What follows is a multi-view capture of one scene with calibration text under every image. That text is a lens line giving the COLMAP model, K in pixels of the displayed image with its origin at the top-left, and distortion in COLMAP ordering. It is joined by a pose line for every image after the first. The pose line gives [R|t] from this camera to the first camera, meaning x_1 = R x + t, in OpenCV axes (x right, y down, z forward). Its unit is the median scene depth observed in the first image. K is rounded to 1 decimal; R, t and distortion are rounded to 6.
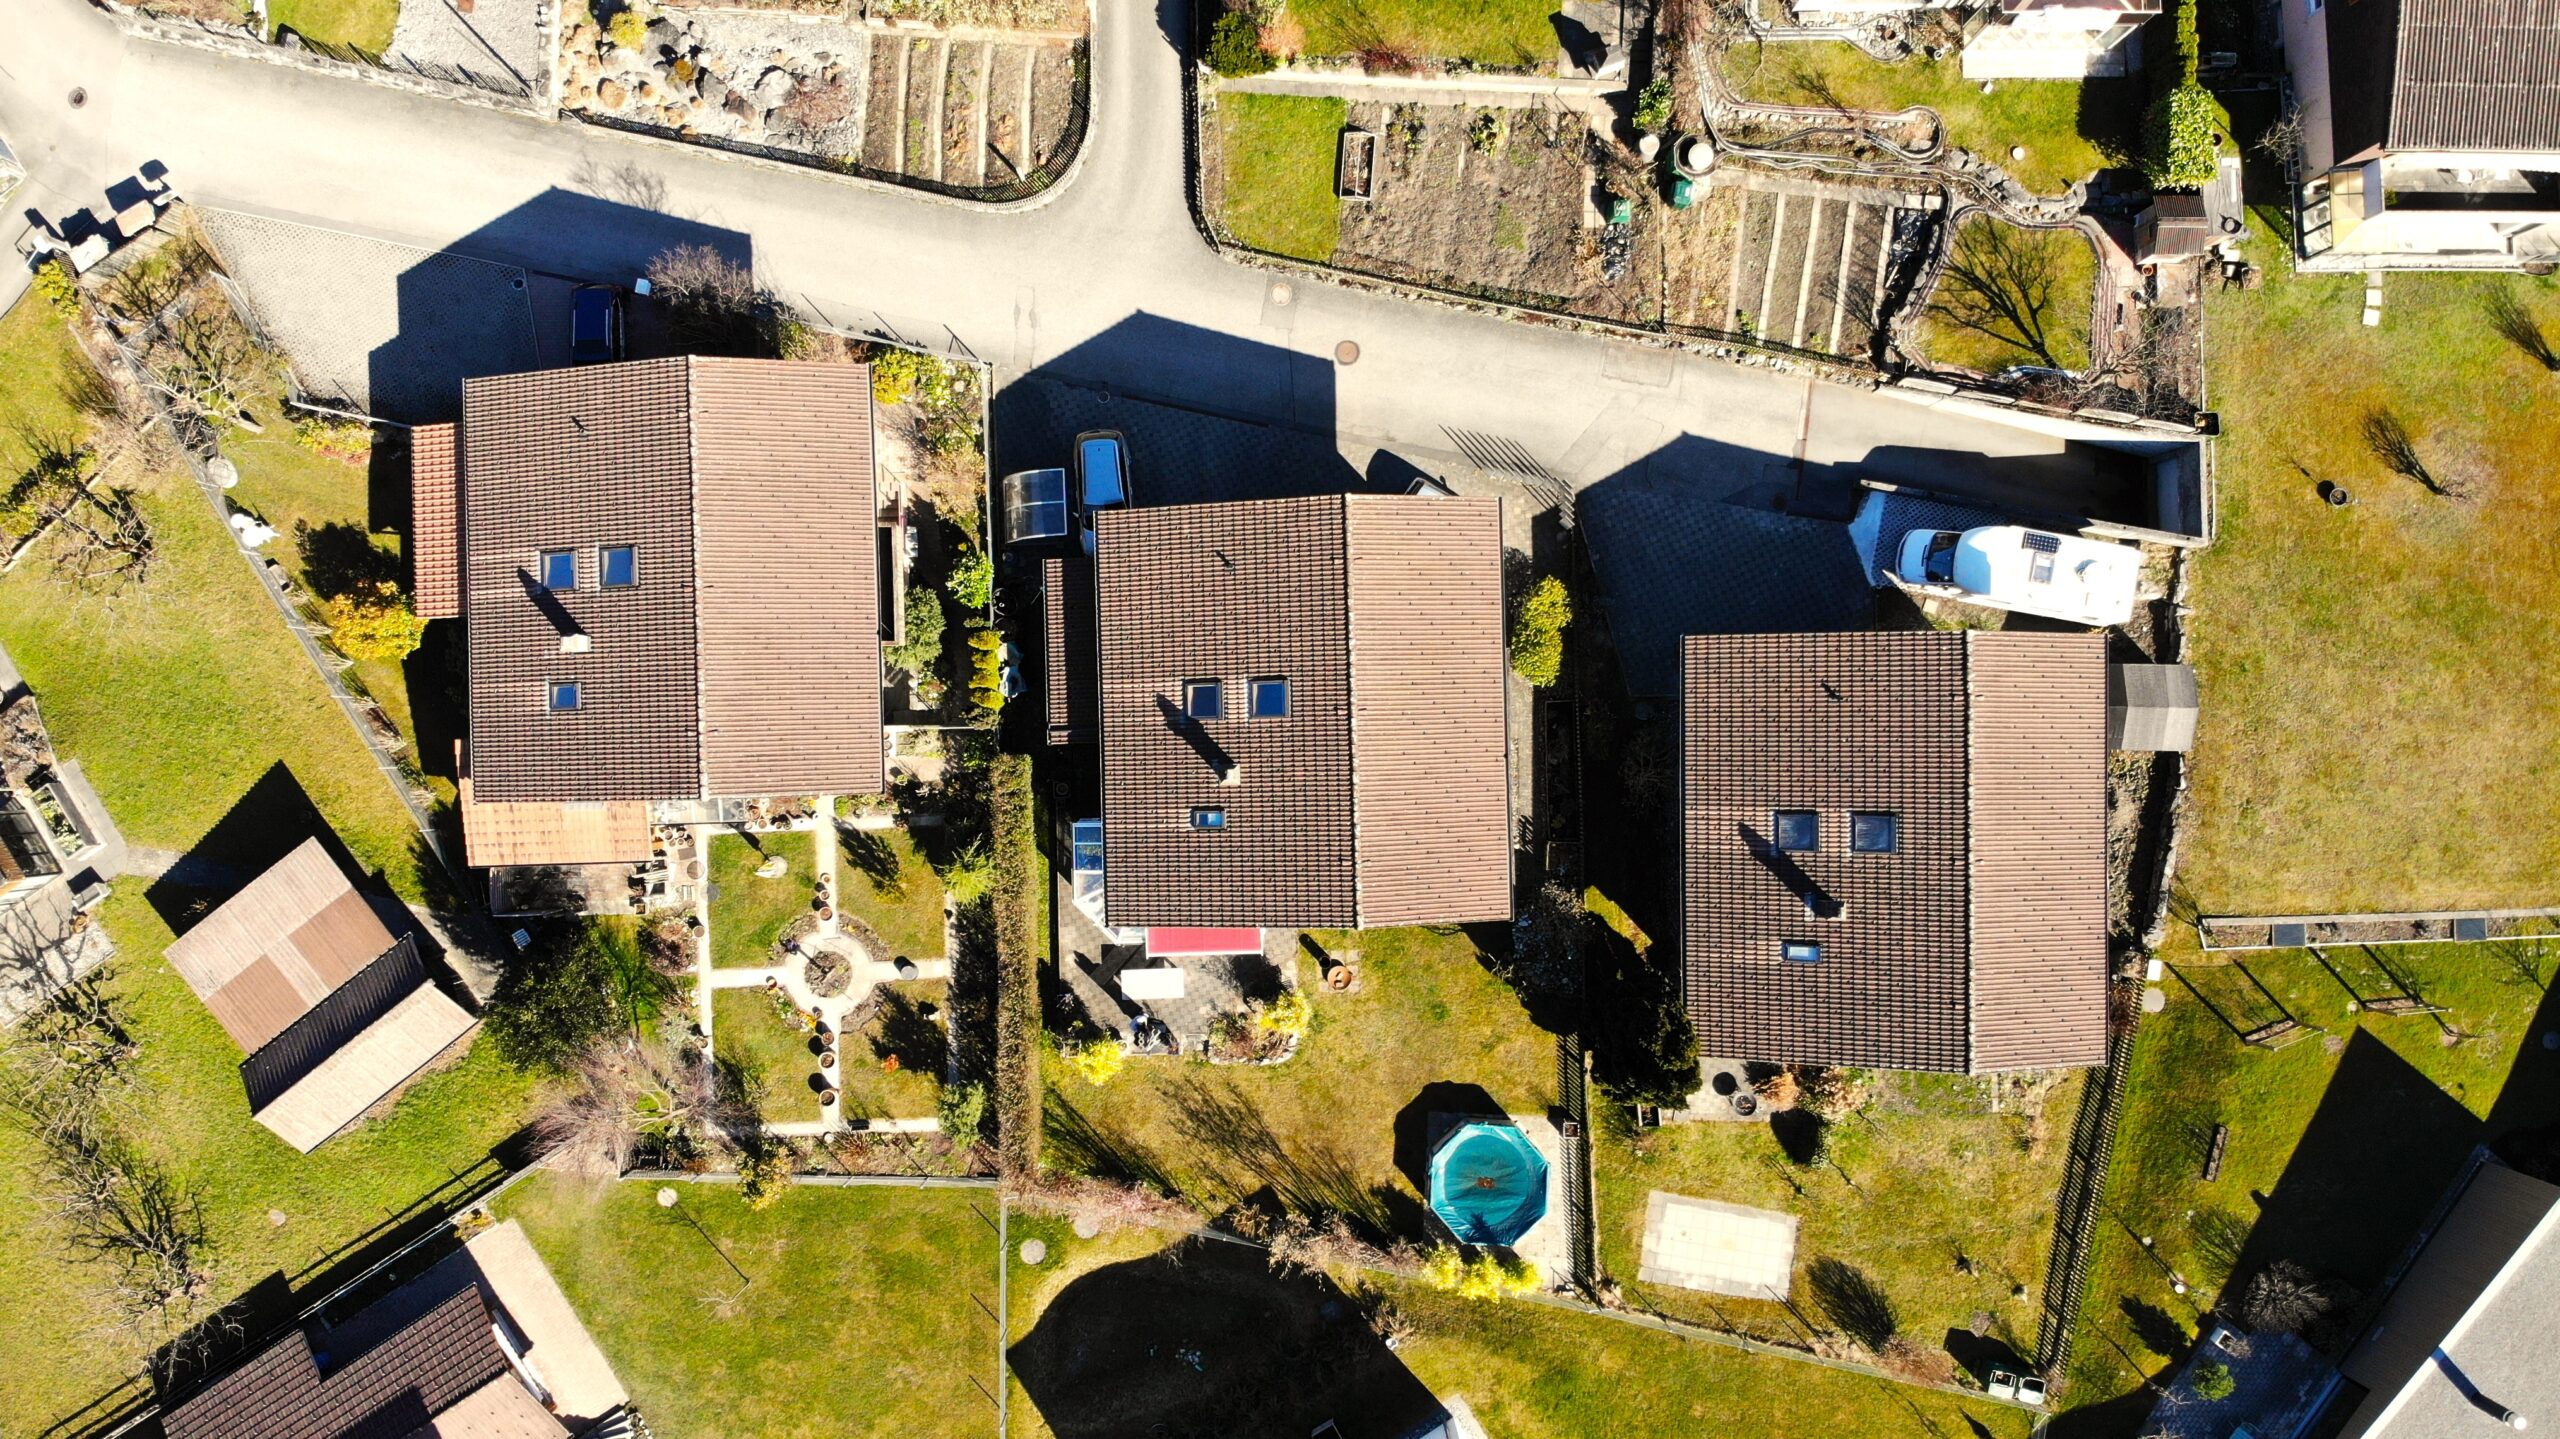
lens RADIAL K [[1888.4, 0, 1319.1], [0, 1888.4, 721.2], [0, 0, 1]] dist [-0.080851, -0.002079]
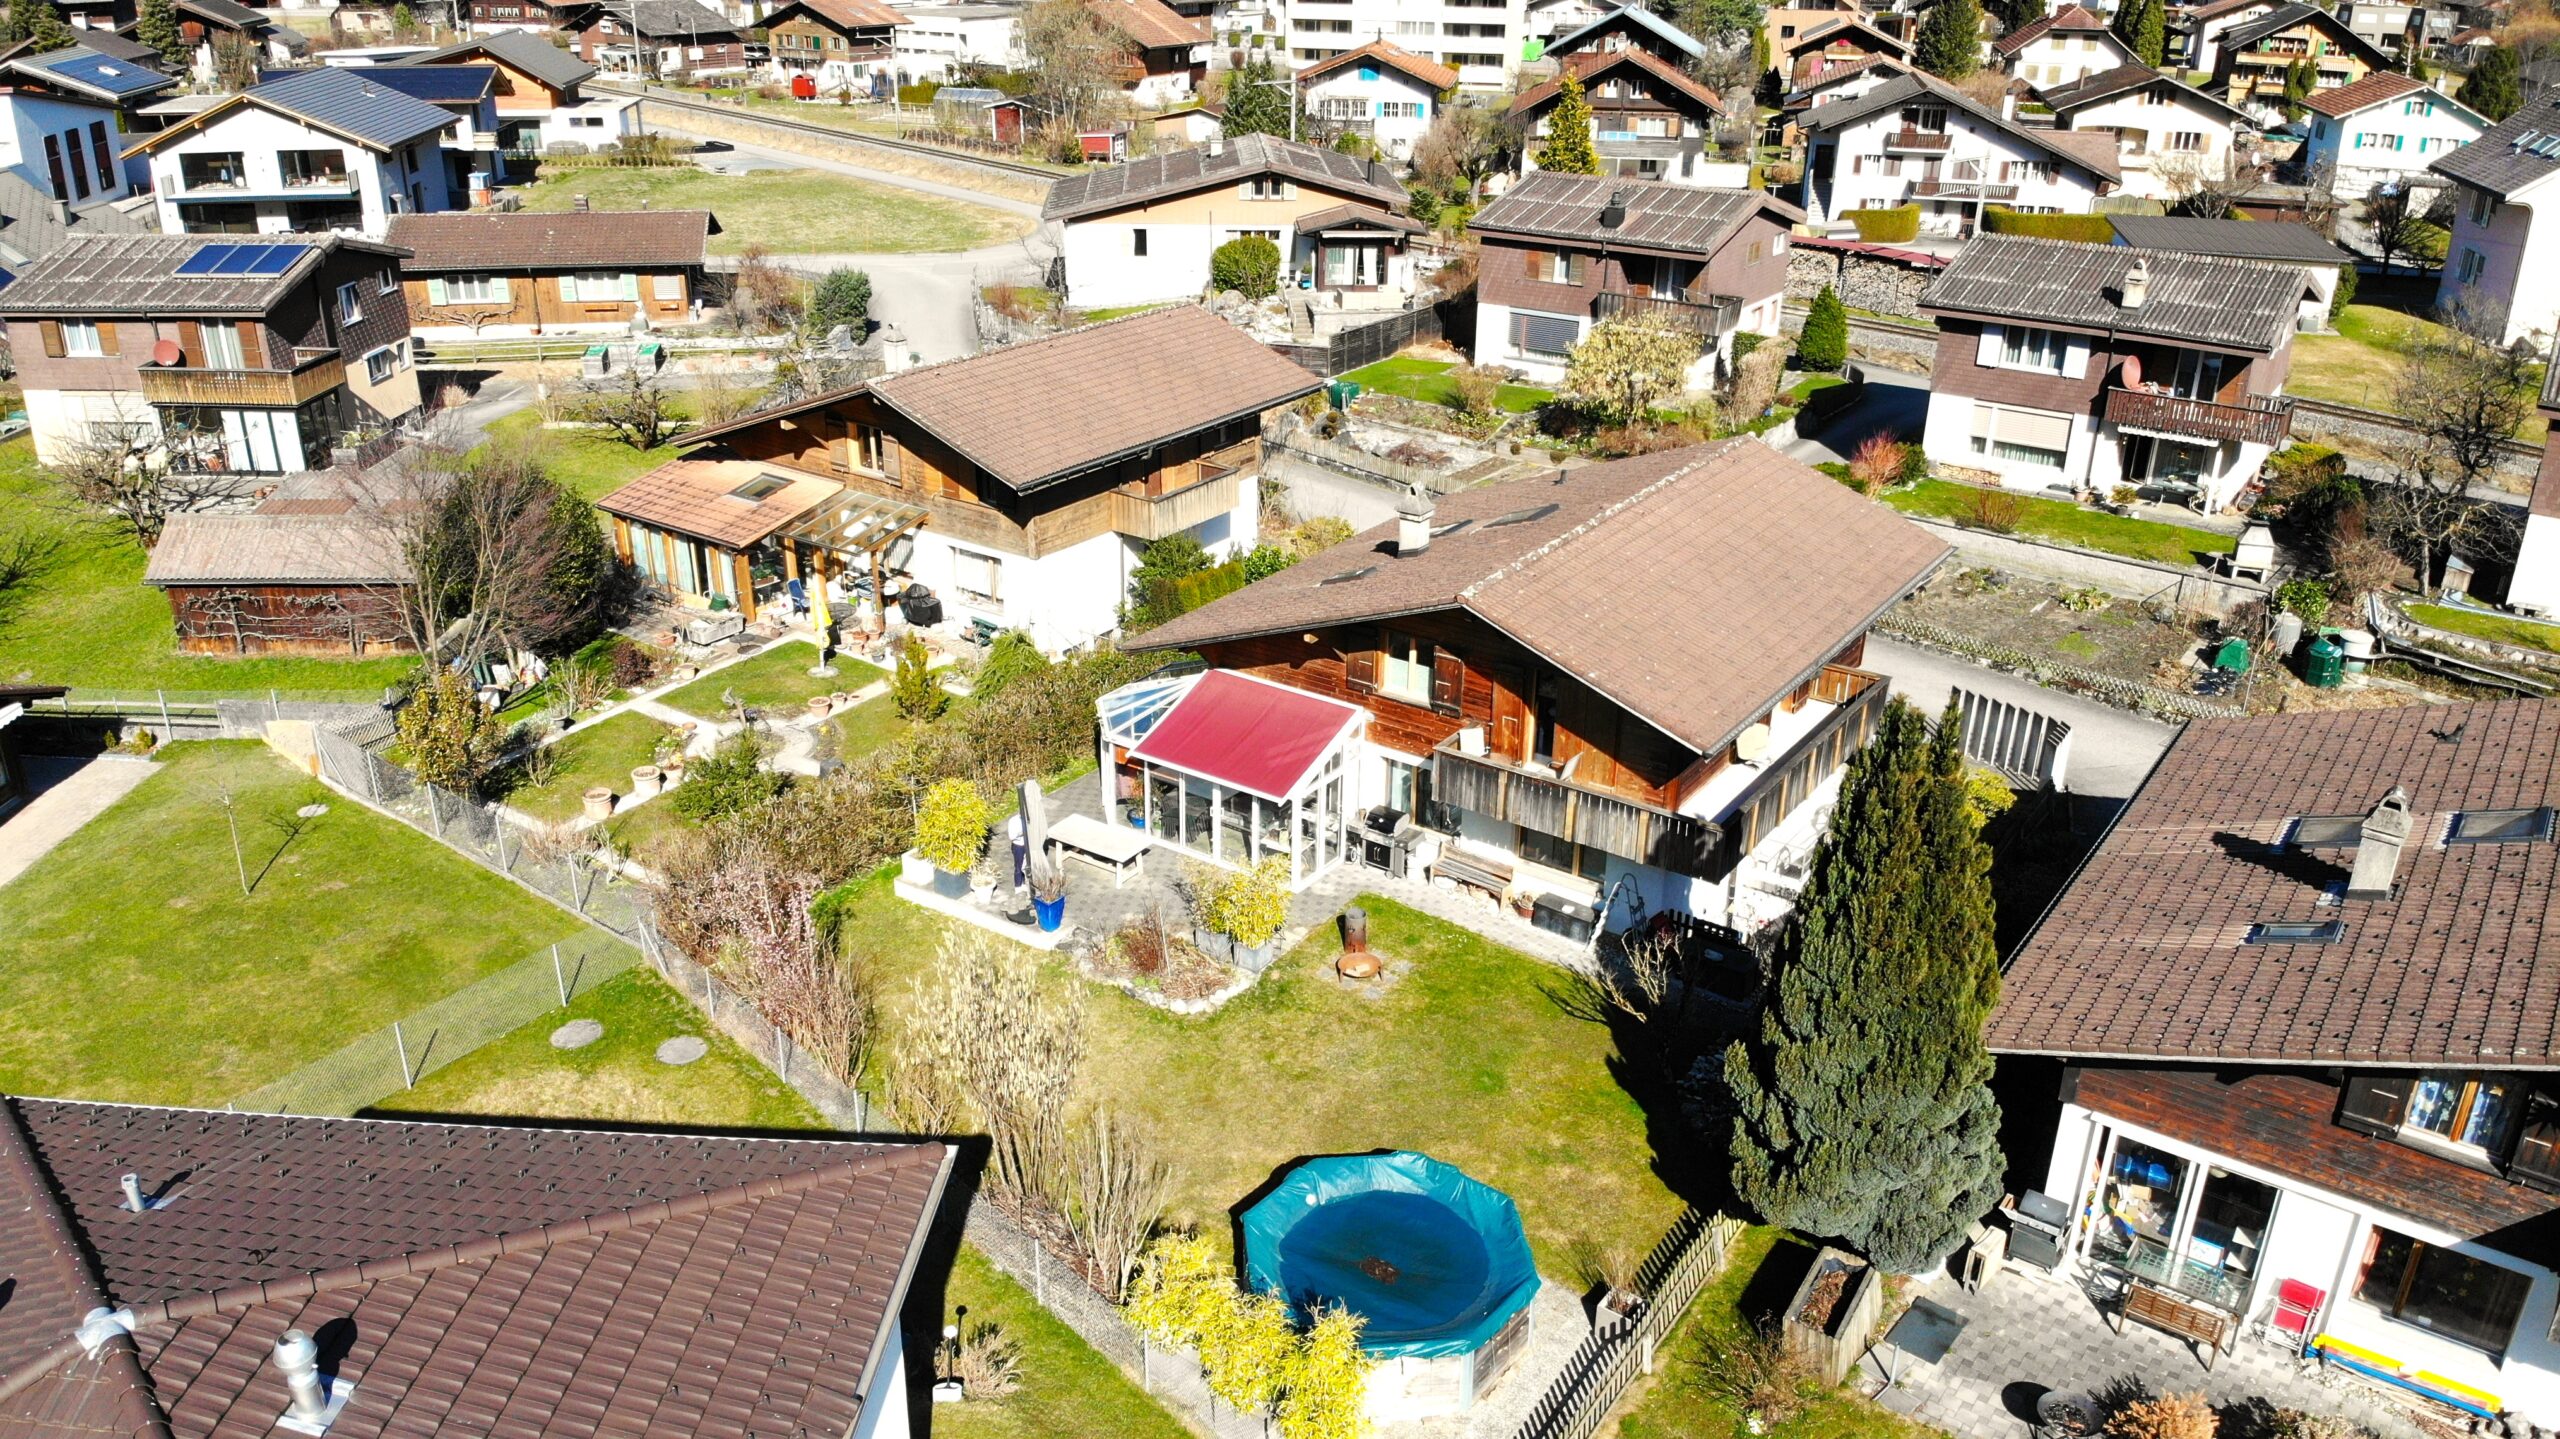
lens RADIAL K [[1888.4, 0, 1319.1], [0, 1888.4, 721.2], [0, 0, 1]] dist [-0.080851, -0.002079]
pose [[0.804672, 0.249196, -0.538892, 0.267756], [-0.593567, 0.358220, -0.720664, 0.499924], [0.013455, 0.899767, 0.436164, 0.698972]]
